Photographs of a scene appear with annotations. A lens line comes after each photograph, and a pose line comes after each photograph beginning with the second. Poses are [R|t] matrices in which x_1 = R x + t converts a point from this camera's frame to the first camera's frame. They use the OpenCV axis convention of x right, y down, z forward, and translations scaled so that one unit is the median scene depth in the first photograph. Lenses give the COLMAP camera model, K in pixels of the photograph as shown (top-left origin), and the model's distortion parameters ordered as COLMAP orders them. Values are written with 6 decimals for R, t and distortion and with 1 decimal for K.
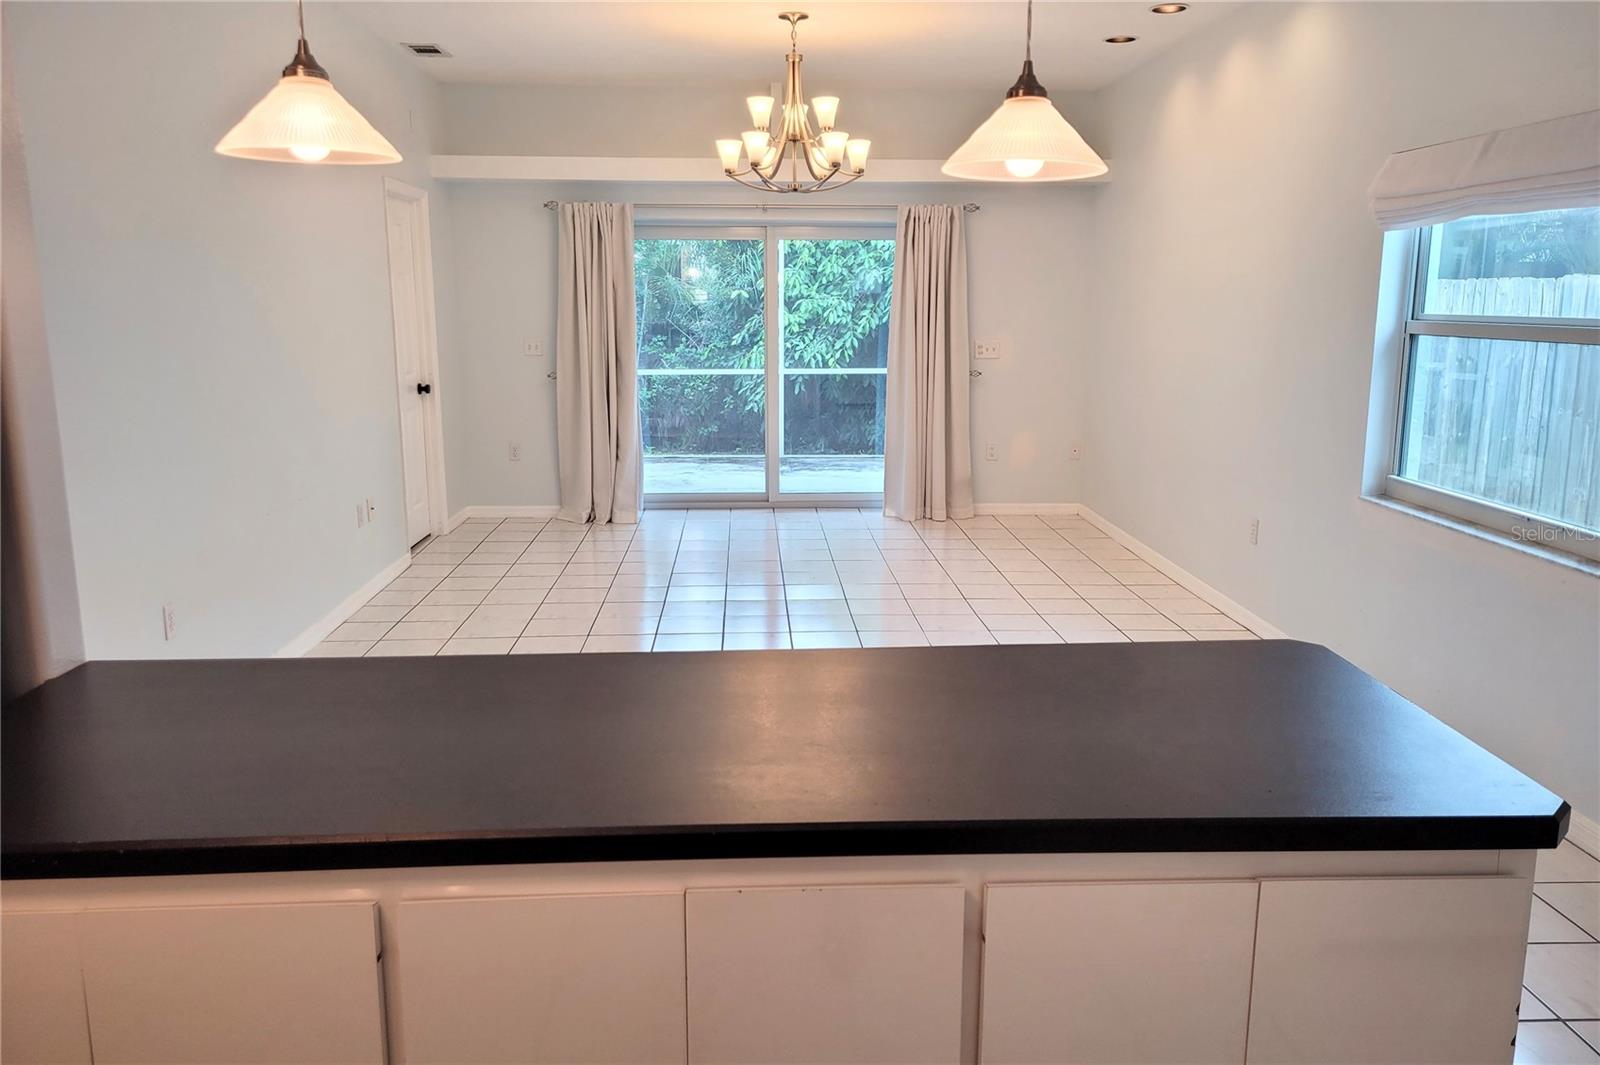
lens RADIAL K [[1214.5, 0, 798.9], [0, 1214.5, 533.1], [0, 0, 1]] dist [0.050709, -0.015603]
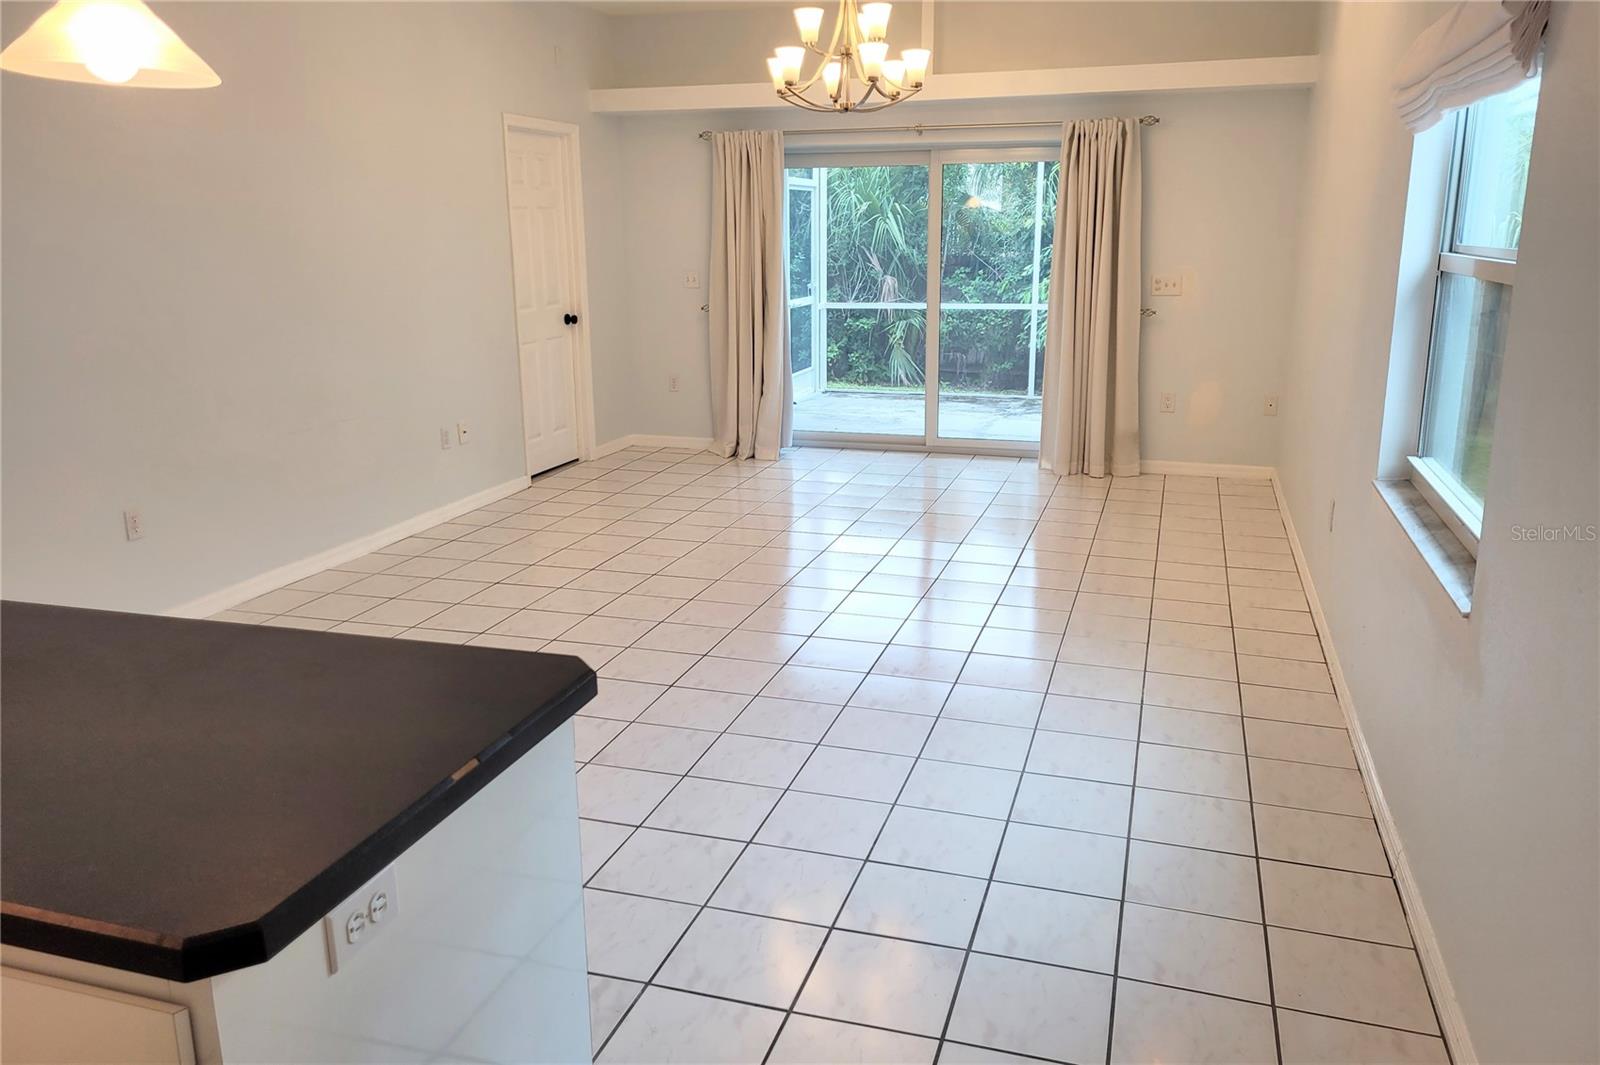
lens RADIAL K [[1214.5, 0, 791.1], [0, 1214.5, 517.5], [0, 0, 1]] dist [0.050709, -0.015603]
pose [[0.936304, 0.074228, -0.343256, 0.219573], [-0.059756, 0.996828, 0.052564, -0.014677], [0.346069, -0.028704, 0.937770, 0.081498]]
